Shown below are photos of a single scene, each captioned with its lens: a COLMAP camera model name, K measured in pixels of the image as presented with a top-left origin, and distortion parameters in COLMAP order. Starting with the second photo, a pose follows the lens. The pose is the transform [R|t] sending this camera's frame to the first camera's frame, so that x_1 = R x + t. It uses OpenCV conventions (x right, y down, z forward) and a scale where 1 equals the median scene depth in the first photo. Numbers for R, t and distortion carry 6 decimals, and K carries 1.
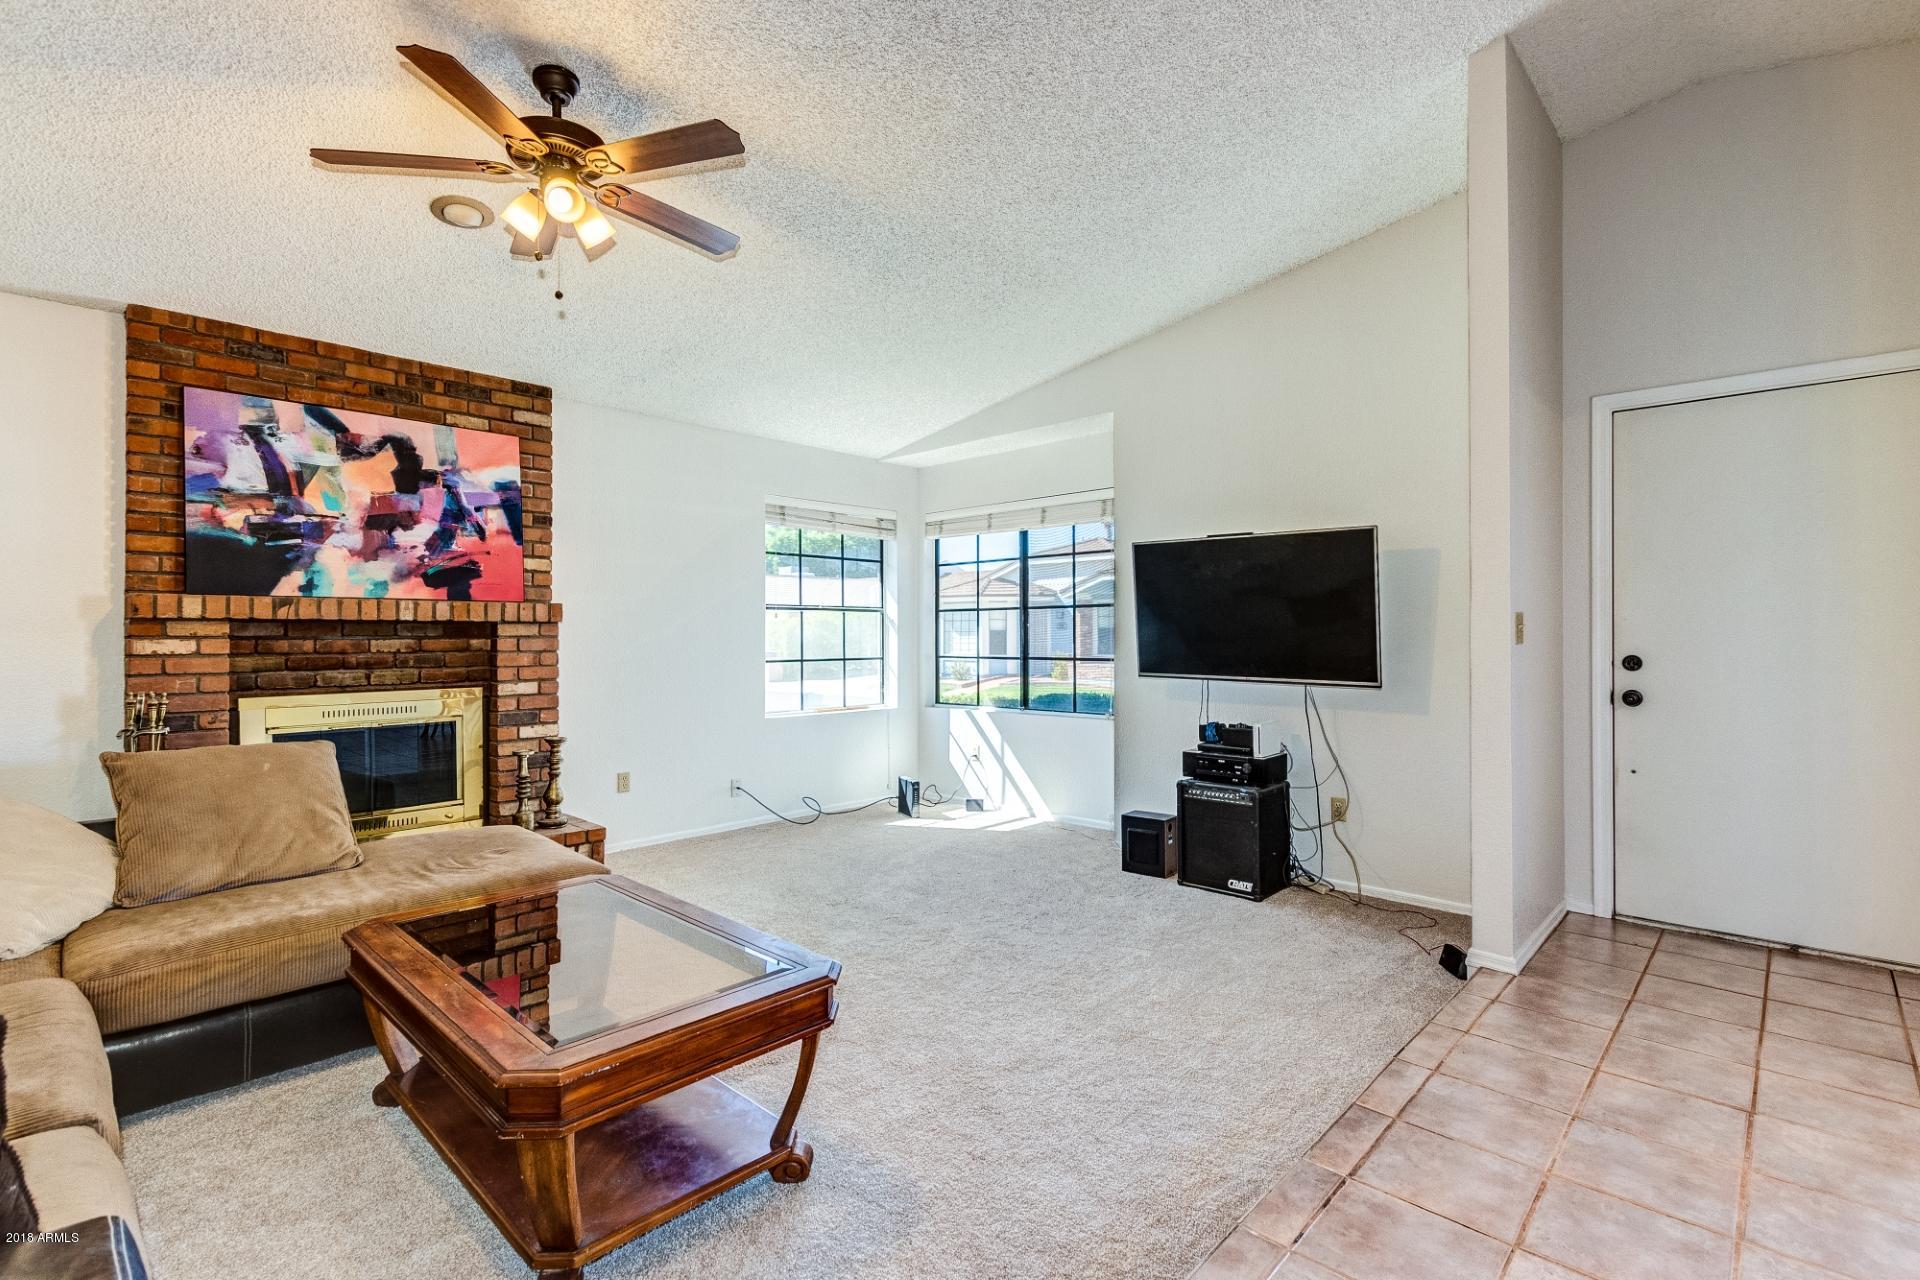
lens RADIAL K [[884.6, 0, 968.4], [0, 884.6, 630.6], [0, 0, 1]] dist [0.007895, -0.004237]
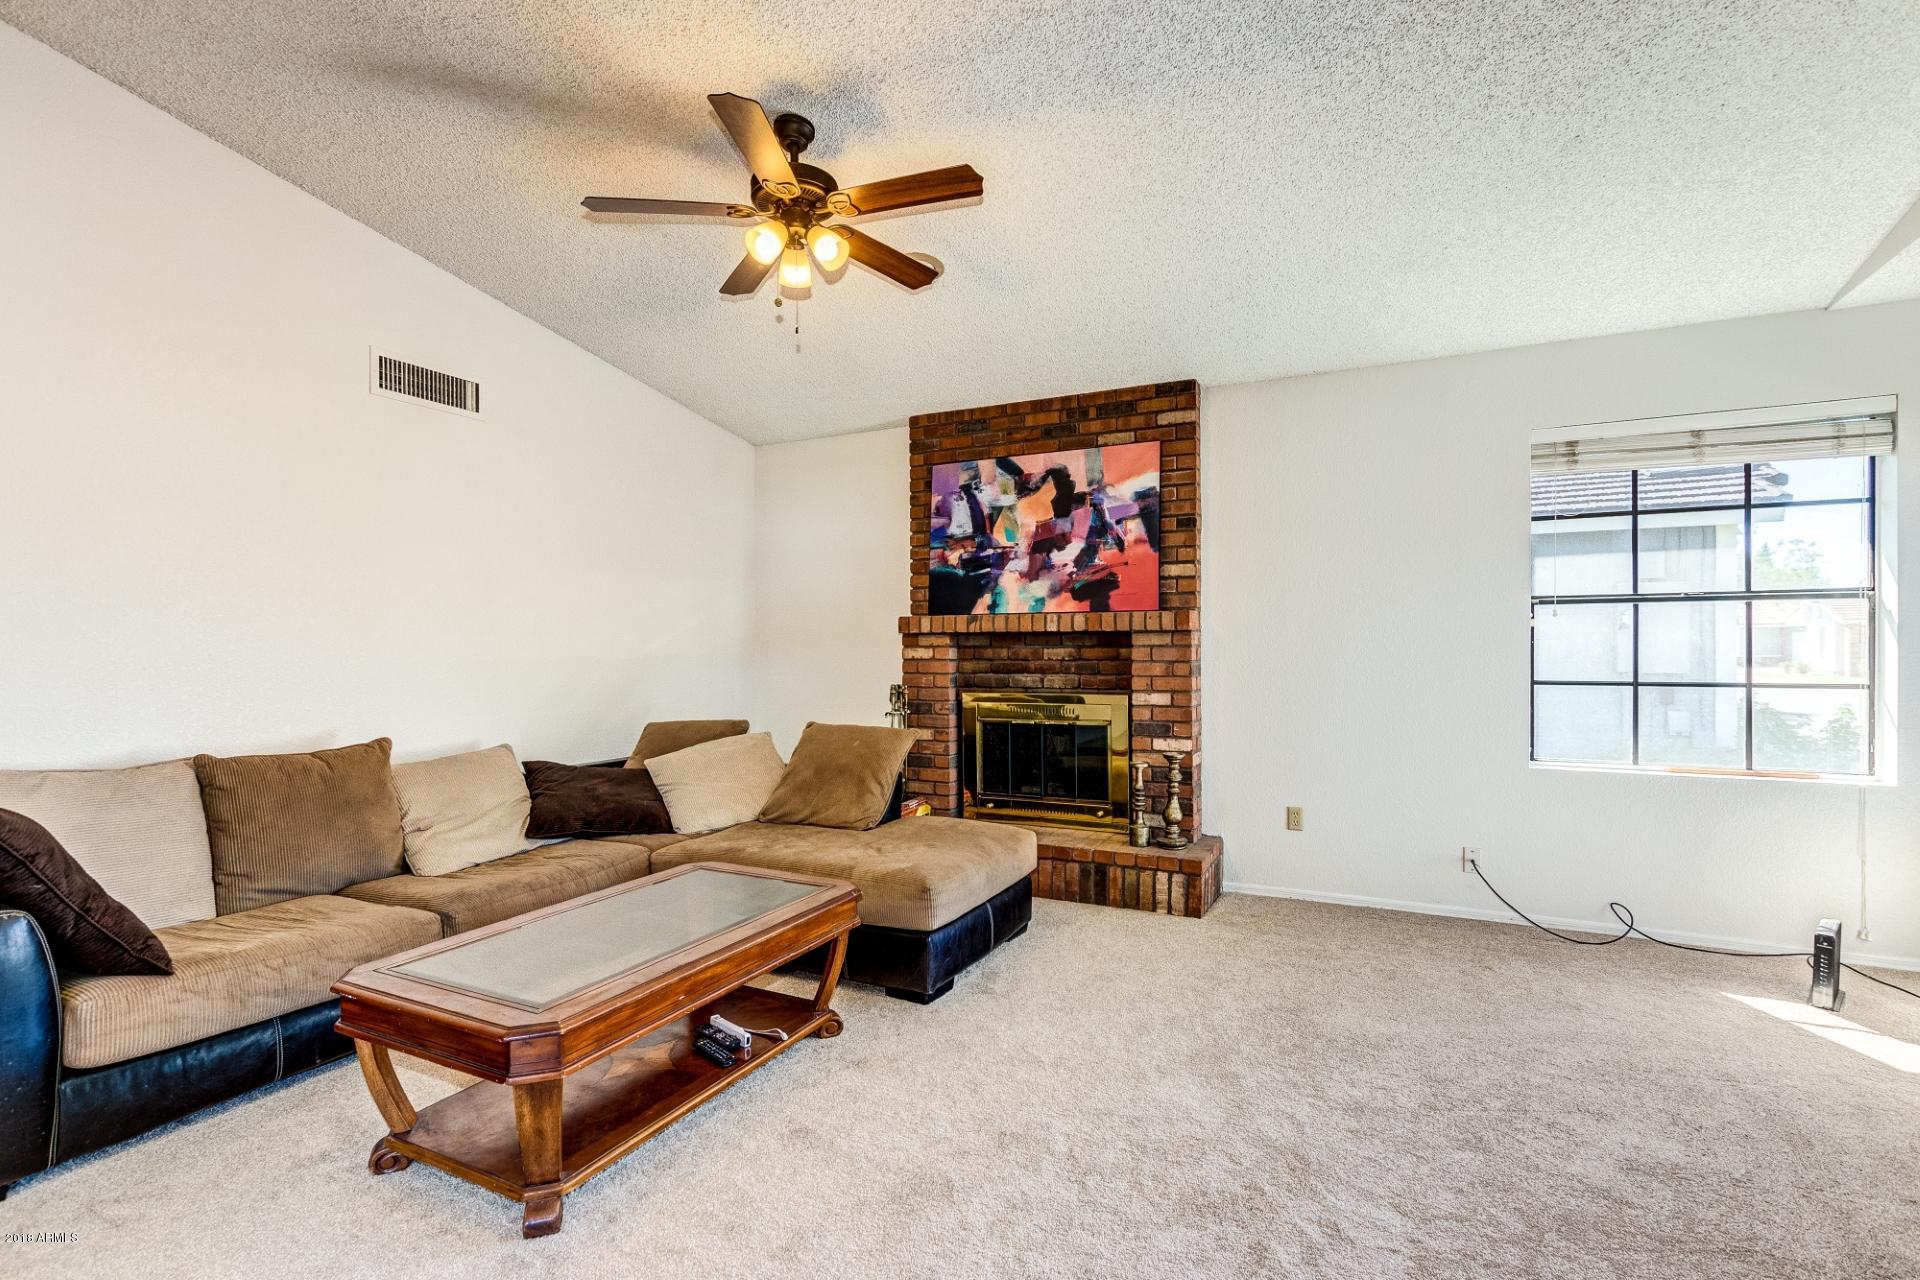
lens RADIAL K [[884.6, 0, 970.1], [0, 884.6, 649.7], [0, 0, 1]] dist [0.007895, -0.004237]
pose [[0.291775, 0.007559, -0.956457, 0.394322], [0.009507, 0.999896, 0.010803, -0.001689], [0.956440, -0.012245, 0.291673, 0.556736]]
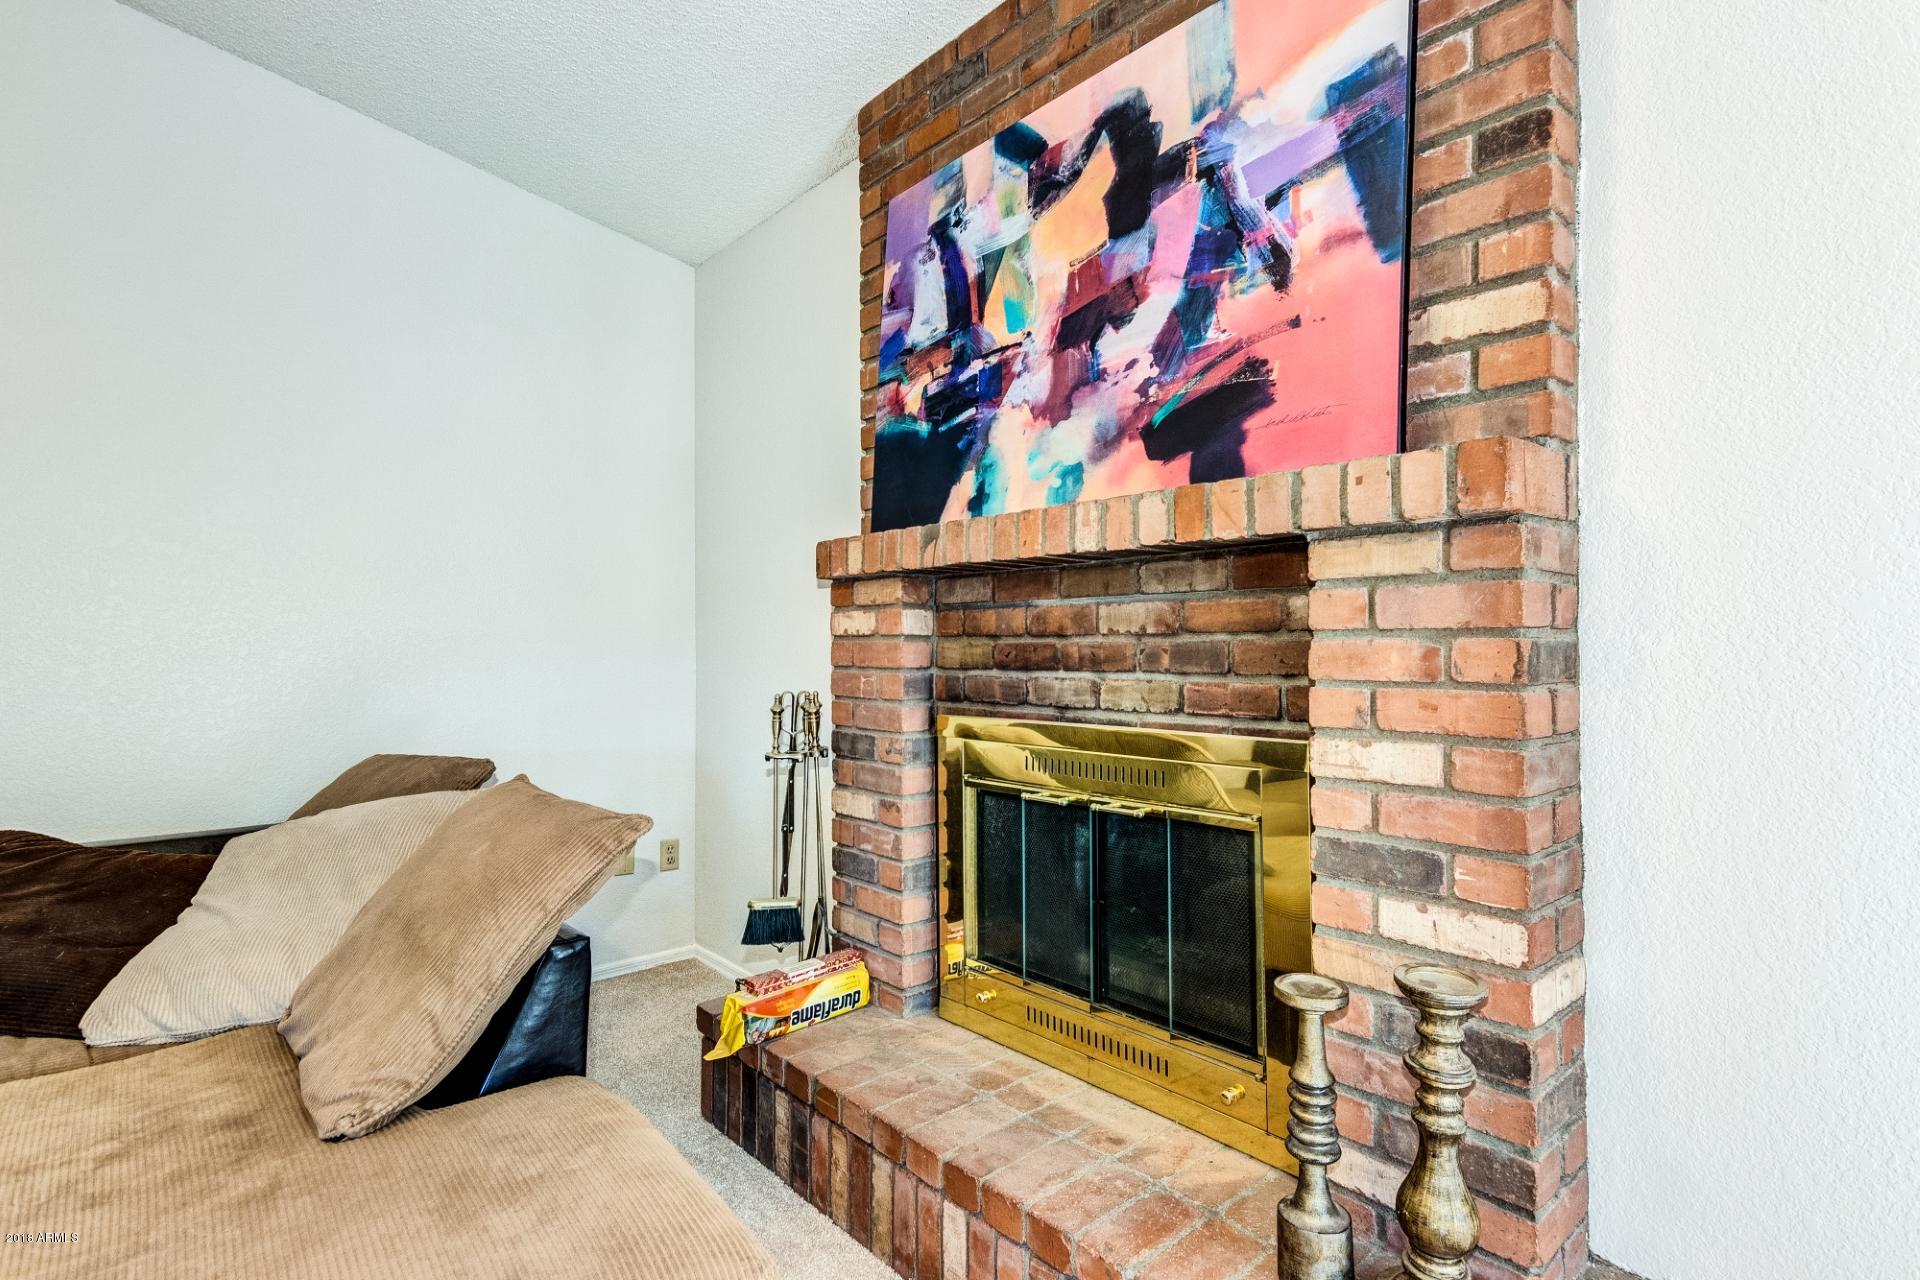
lens RADIAL K [[969.8, 0, 944.5], [0, 969.8, 634.6], [0, 0, 1]] dist [0.015099, -0.000891]
pose [[-0.122675, -0.006846, -0.992423, -0.188375], [0.010119, 0.999916, -0.008148, 0.027565], [0.992395, -0.011042, -0.122596, 0.959186]]
